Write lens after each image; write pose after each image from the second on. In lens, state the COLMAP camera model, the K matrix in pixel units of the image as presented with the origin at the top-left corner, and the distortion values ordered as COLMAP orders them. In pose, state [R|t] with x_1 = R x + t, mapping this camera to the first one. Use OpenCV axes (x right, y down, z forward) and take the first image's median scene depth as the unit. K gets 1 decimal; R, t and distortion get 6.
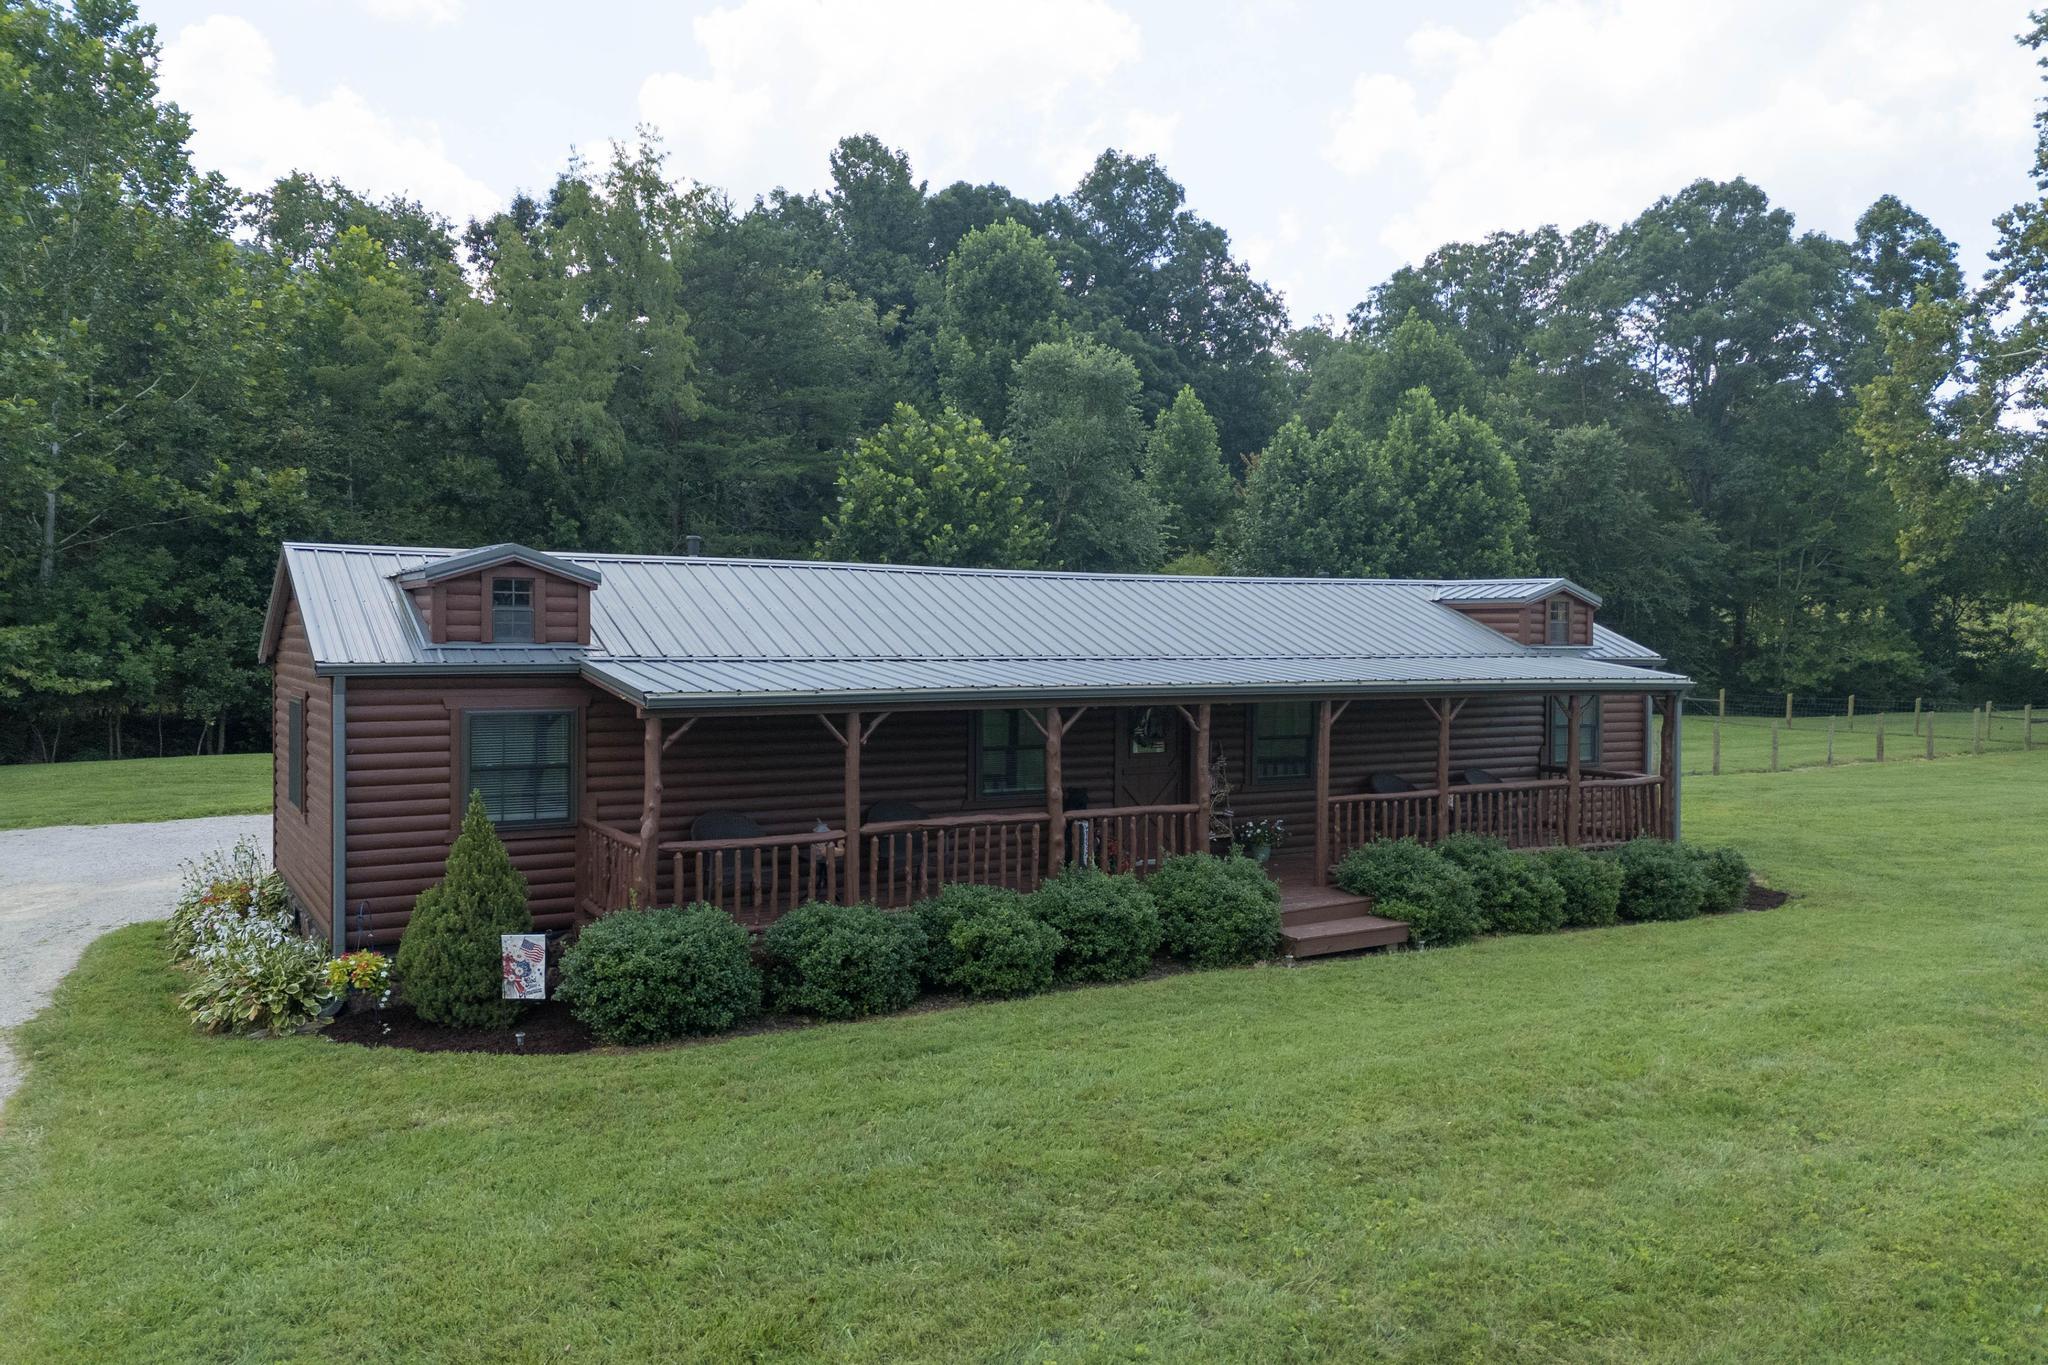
lens RADIAL K [[1501.3, 0, 1010.1], [0, 1501.3, 647.3], [0, 0, 1]] dist [0.063867, -0.054181]
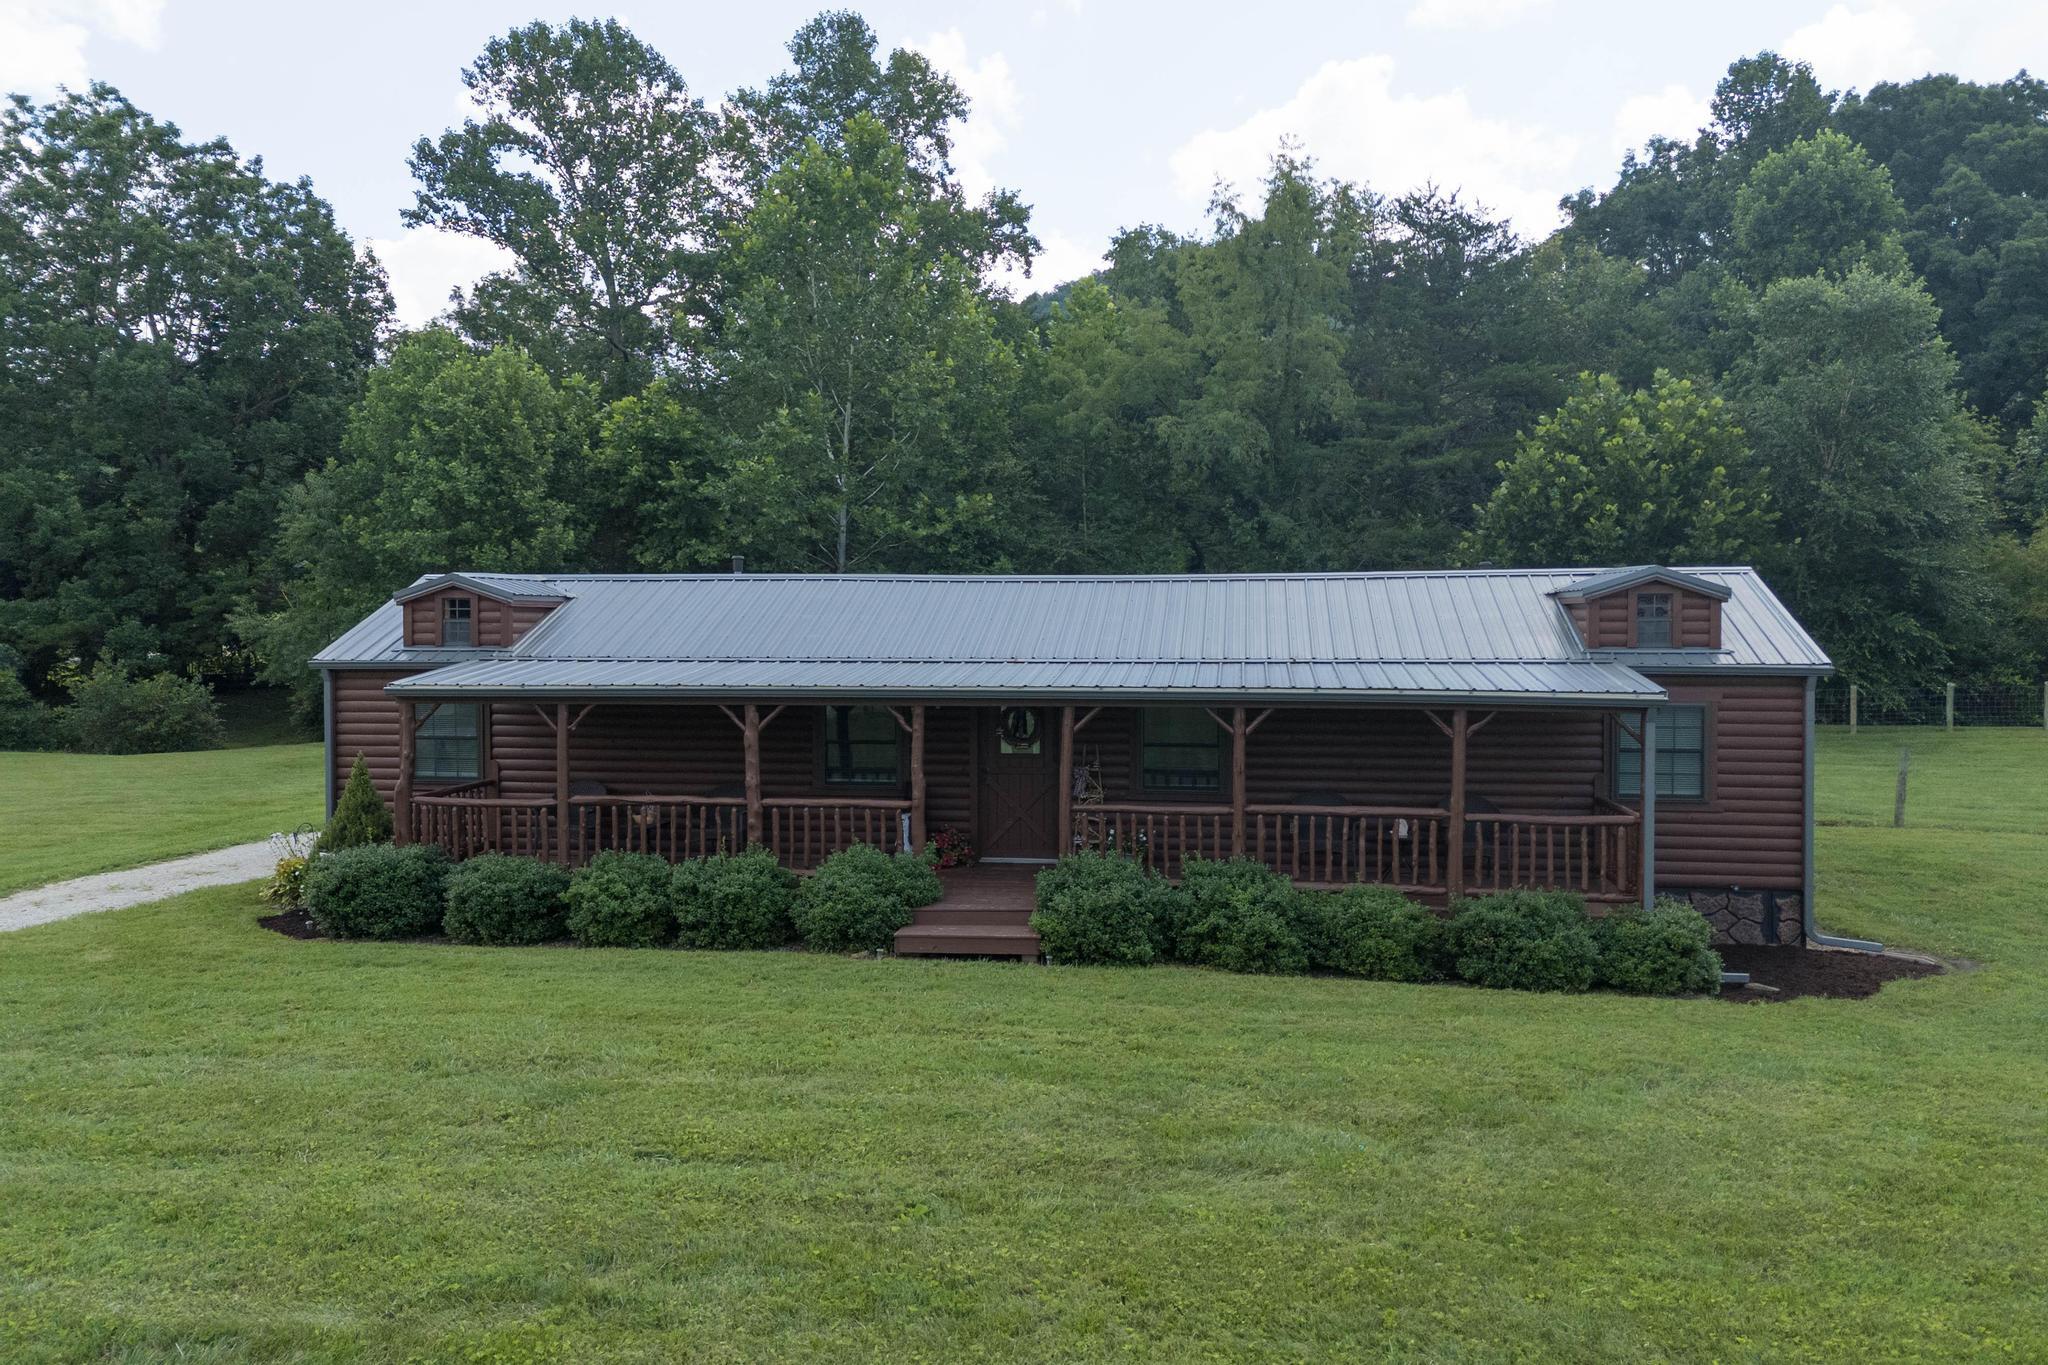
lens RADIAL K [[1501.3, 0, 1036.0], [0, 1501.3, 678.8], [0, 0, 1]] dist [0.063867, -0.054181]
pose [[0.779593, 0.017843, -0.626032, 0.622374], [-0.000056, 0.999596, 0.028420, -0.008098], [0.626286, -0.022121, 0.779279, 0.177015]]
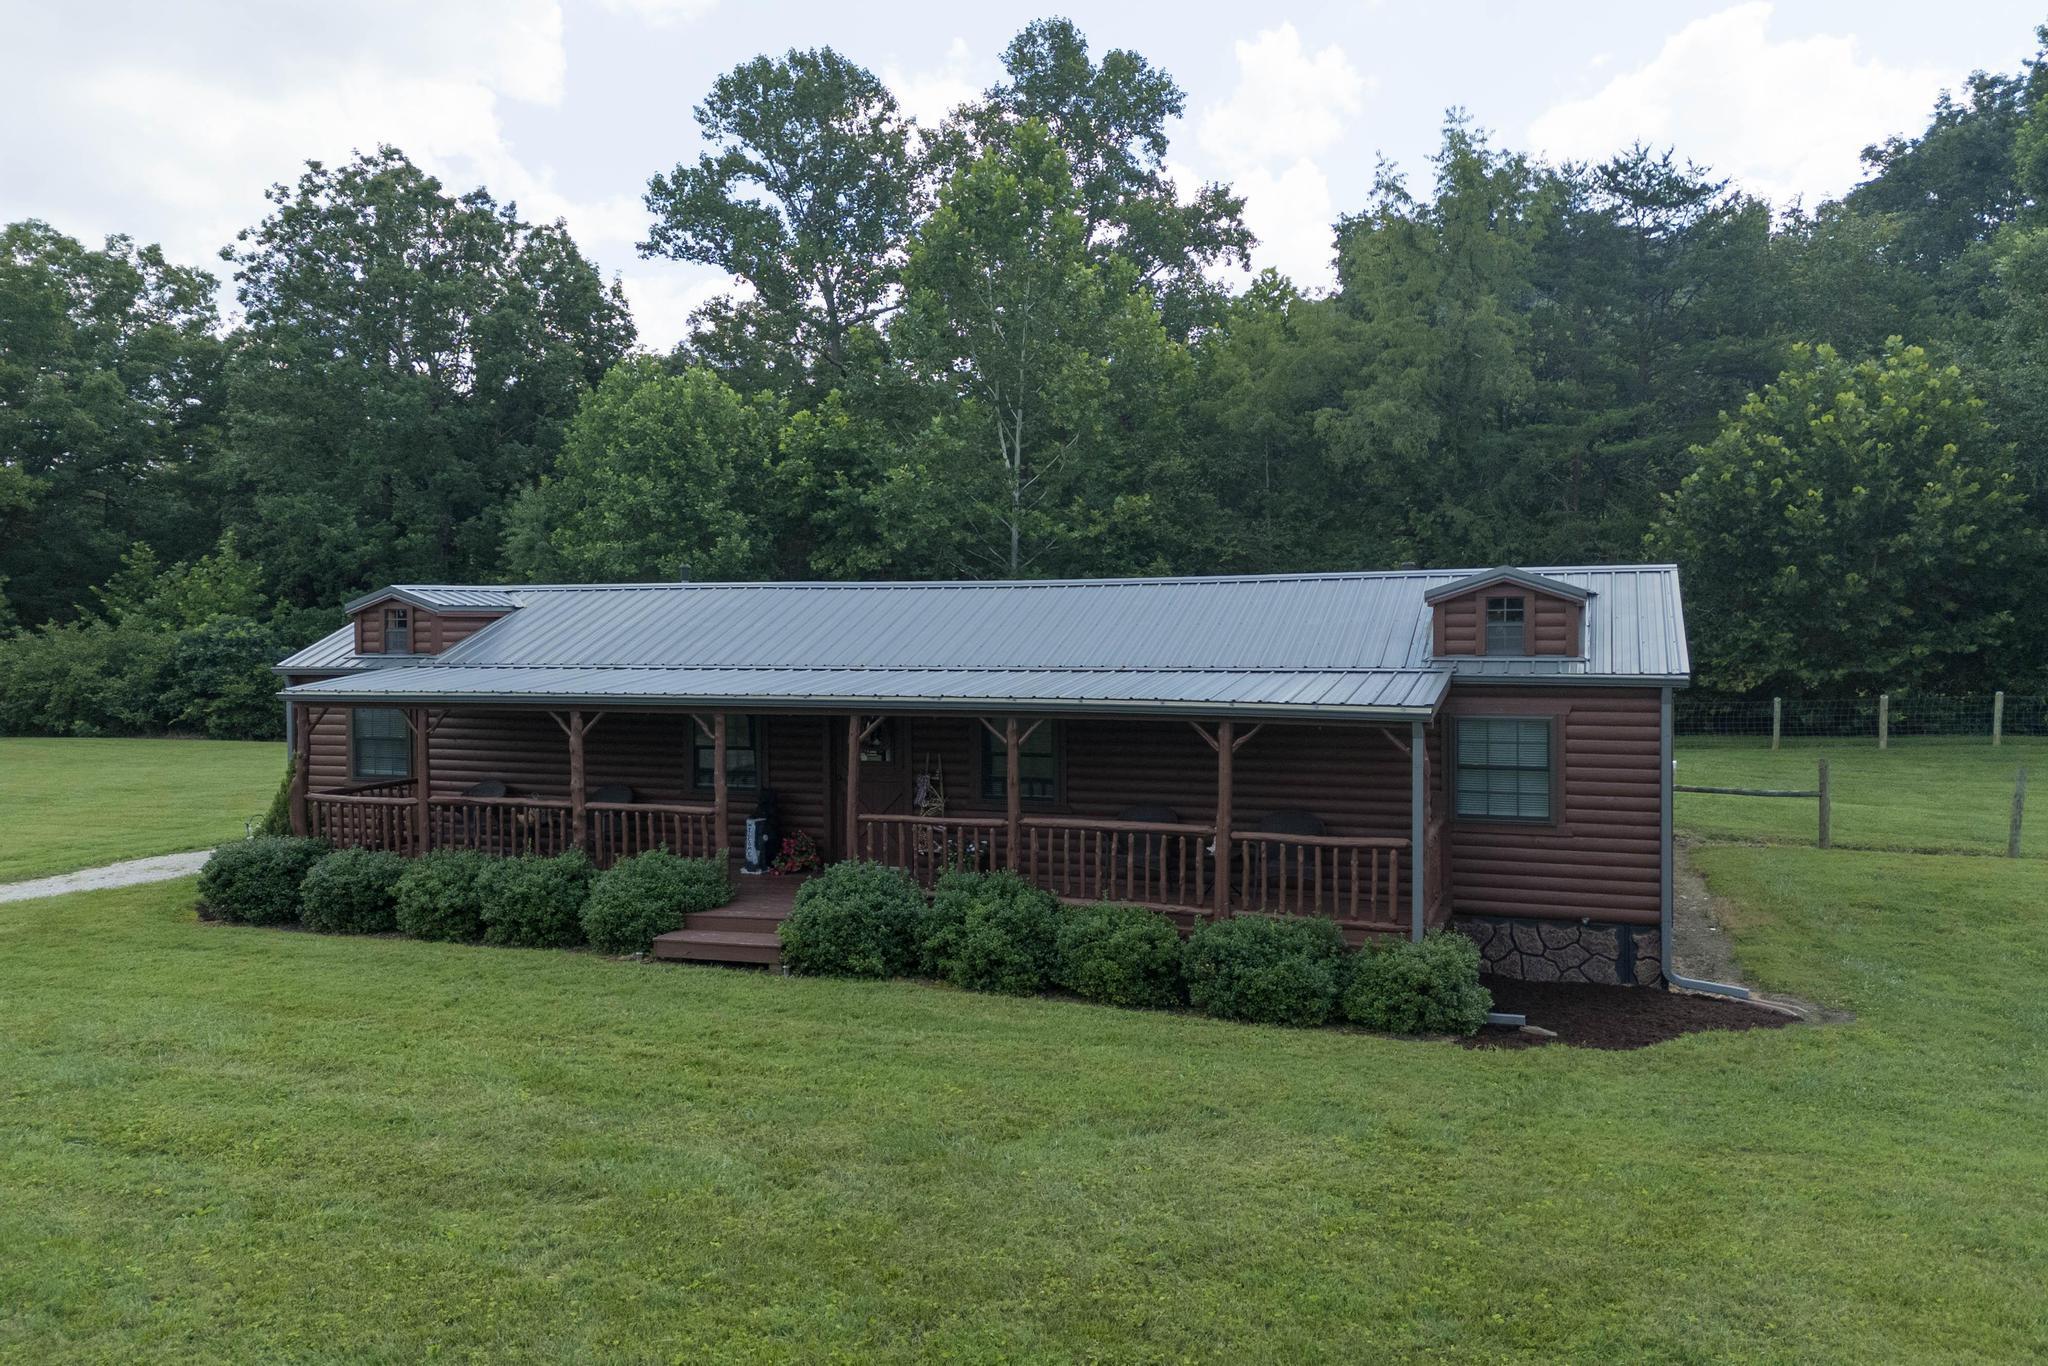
lens RADIAL K [[1501.3, 0, 1043.1], [0, 1501.3, 681.1], [0, 0, 1]] dist [0.063867, -0.054181]
pose [[0.629357, 0.021073, -0.776831, 0.806763], [0.003870, 0.999535, 0.030250, -0.012166], [0.777107, -0.022045, 0.628983, 0.376719]]
